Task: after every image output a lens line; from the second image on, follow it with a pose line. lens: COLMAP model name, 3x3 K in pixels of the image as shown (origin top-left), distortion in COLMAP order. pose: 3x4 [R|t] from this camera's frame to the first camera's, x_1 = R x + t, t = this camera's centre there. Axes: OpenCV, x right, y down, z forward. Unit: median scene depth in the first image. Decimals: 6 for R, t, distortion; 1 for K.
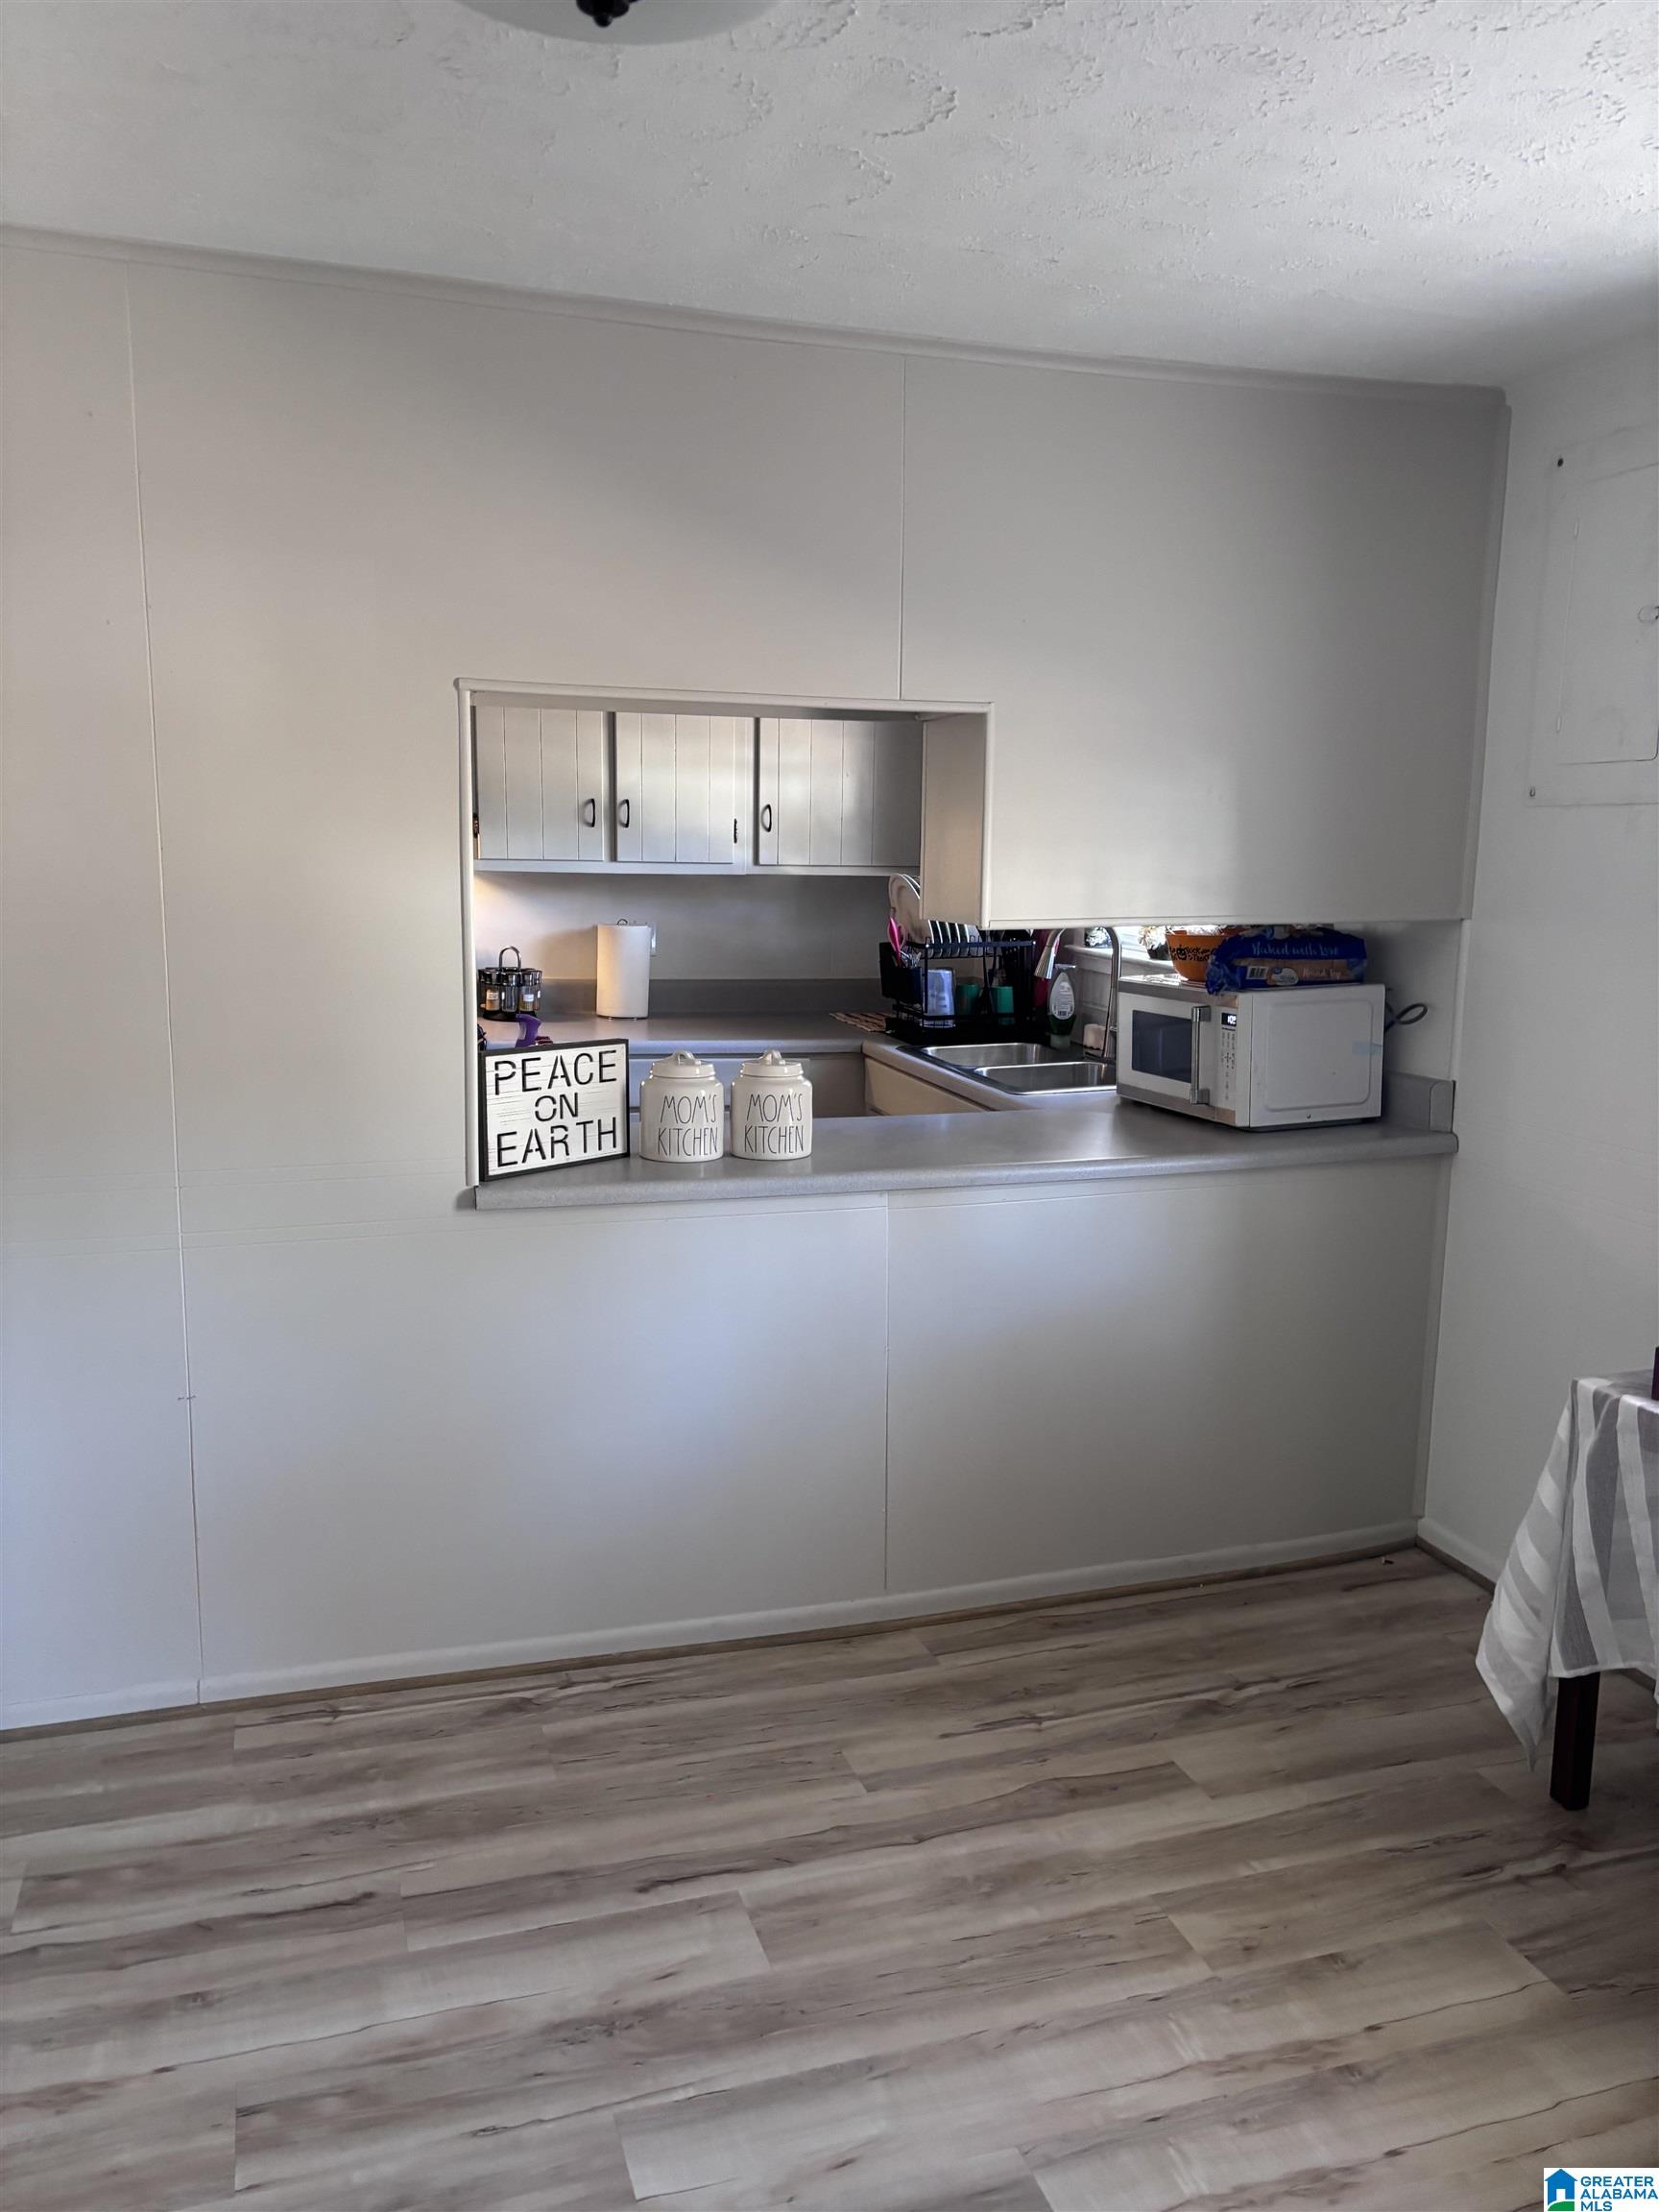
lens RADIAL K [[1677.3, 0, 822.1], [0, 1677.3, 1103.7], [0, 0, 1]] dist [0.023305, -0.023521]
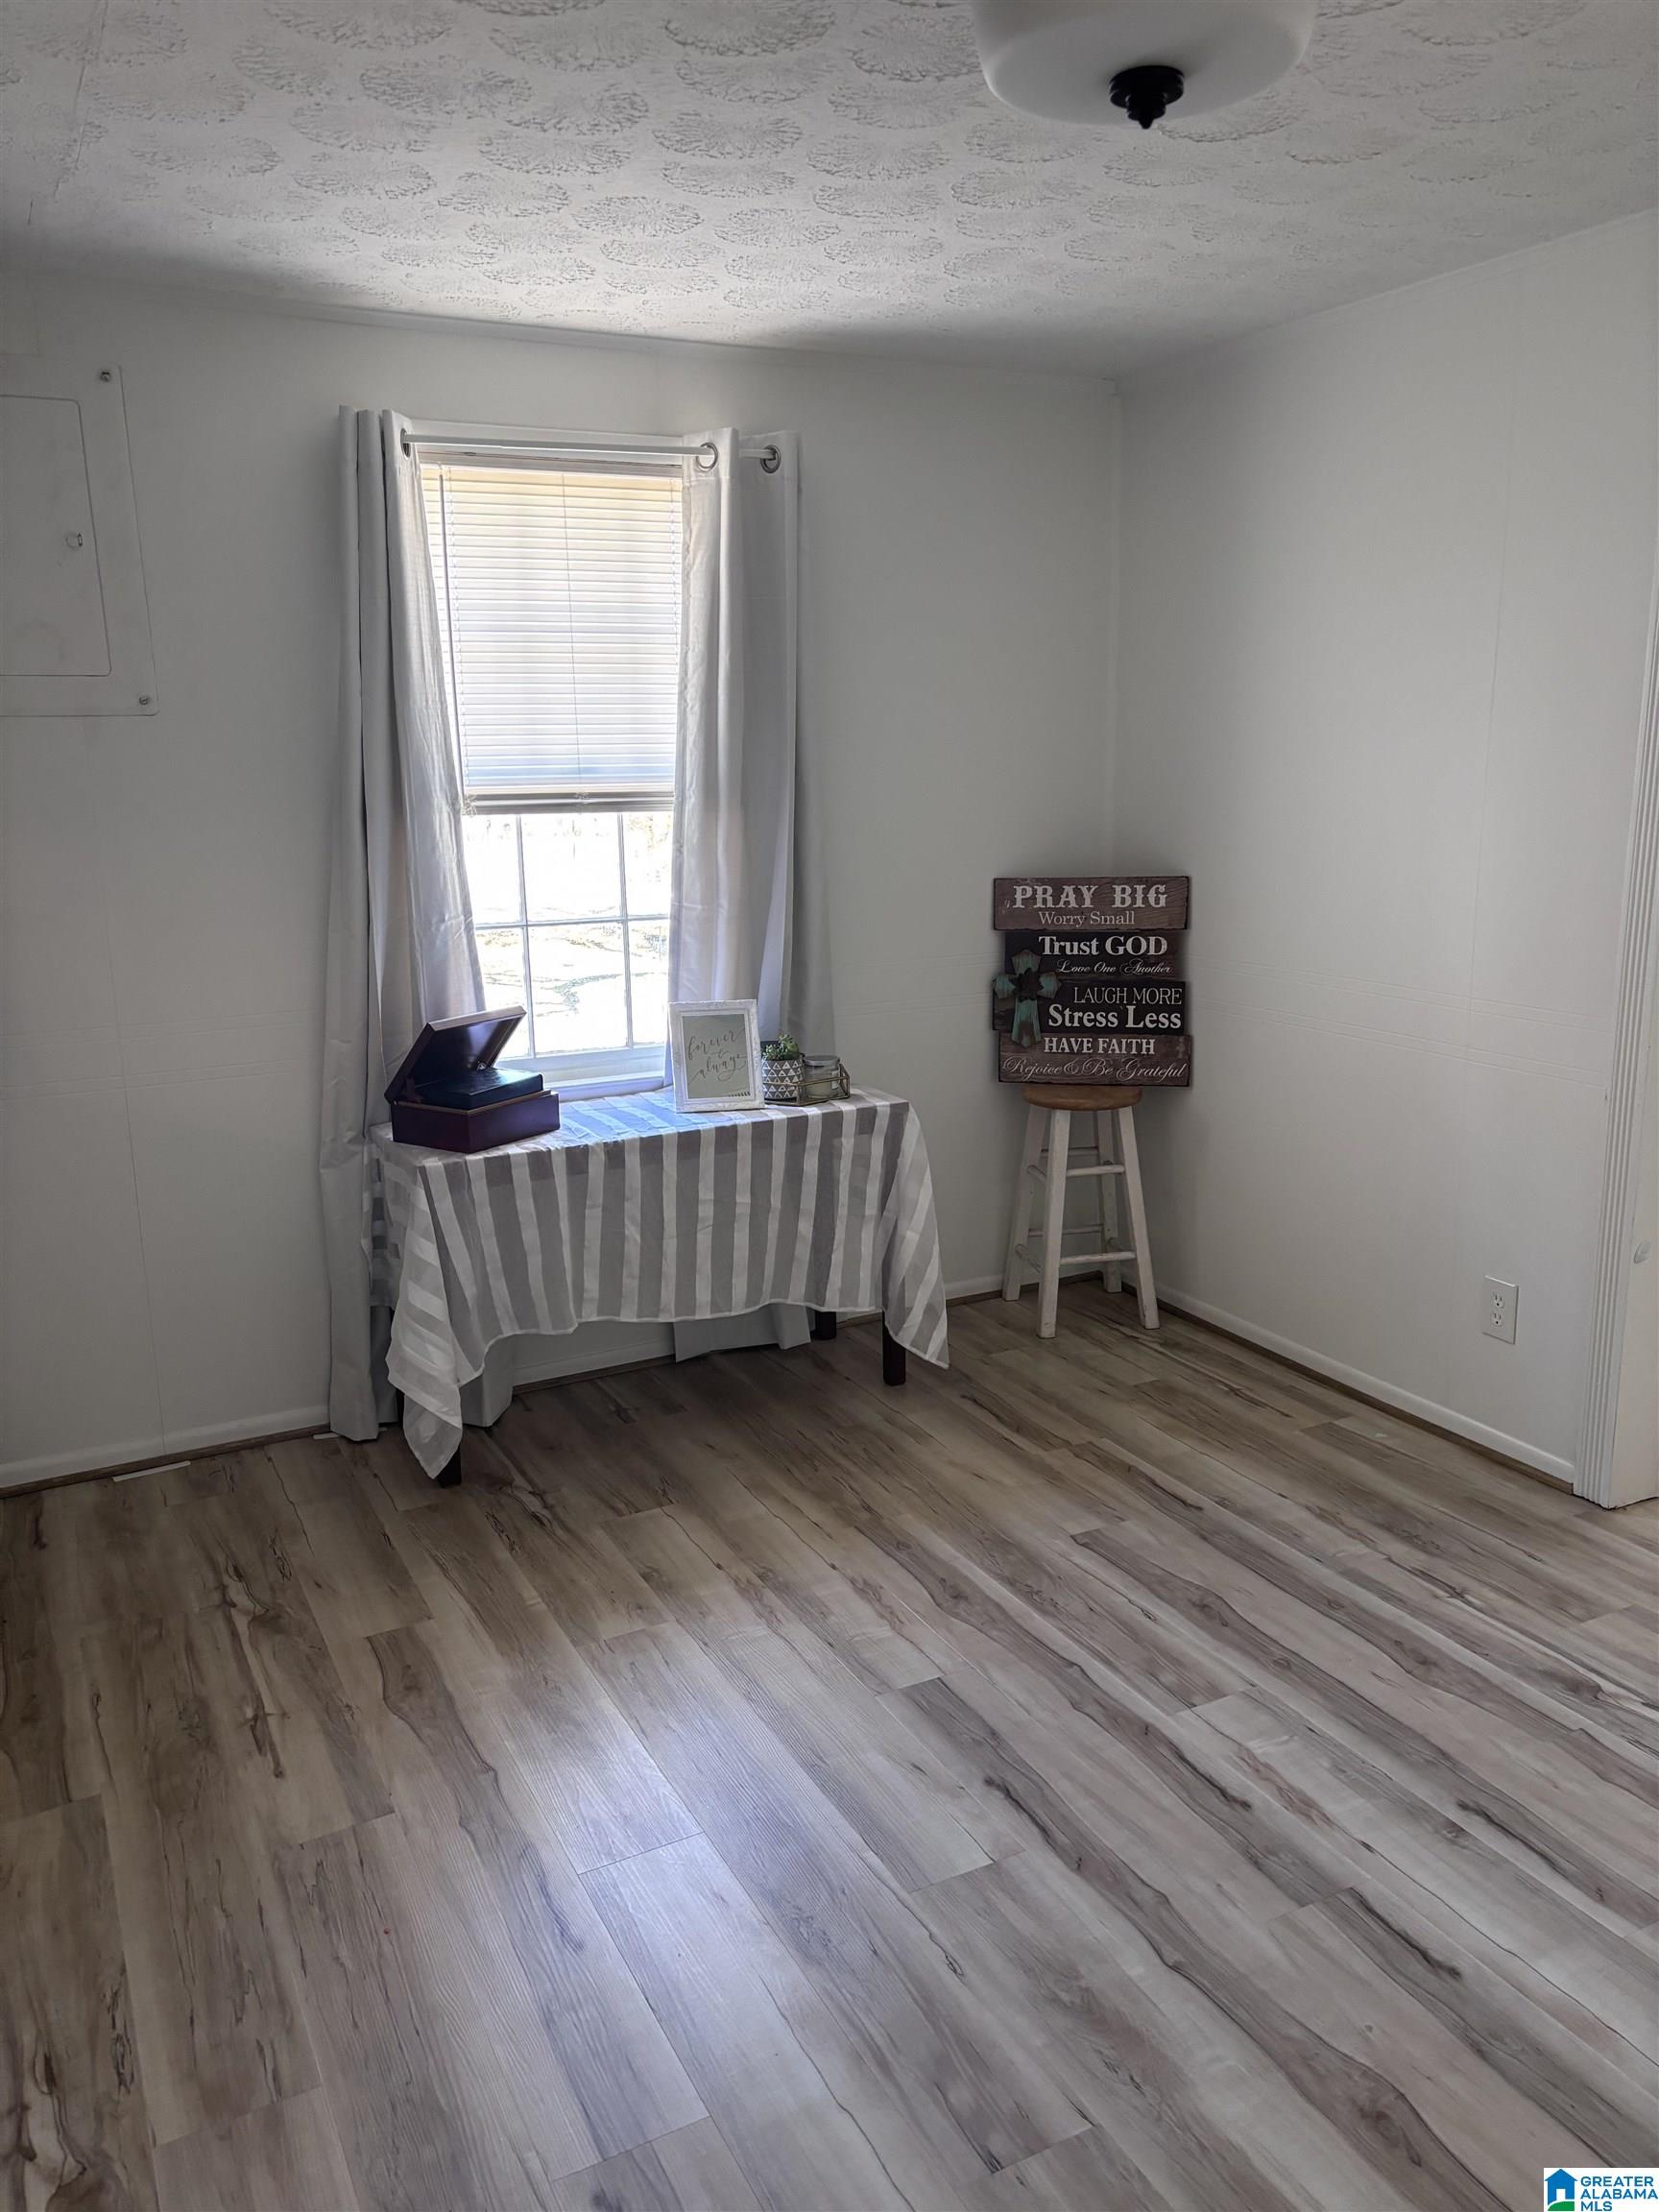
lens RADIAL K [[1677.3, 0, 821.0], [0, 1677.3, 1104.8], [0, 0, 1]] dist [0.023305, -0.023521]
pose [[-0.156502, -0.210690, 0.964944, -0.886294], [0.178342, 0.954896, 0.237421, -0.140674], [-0.971443, 0.209247, -0.111869, 0.883004]]
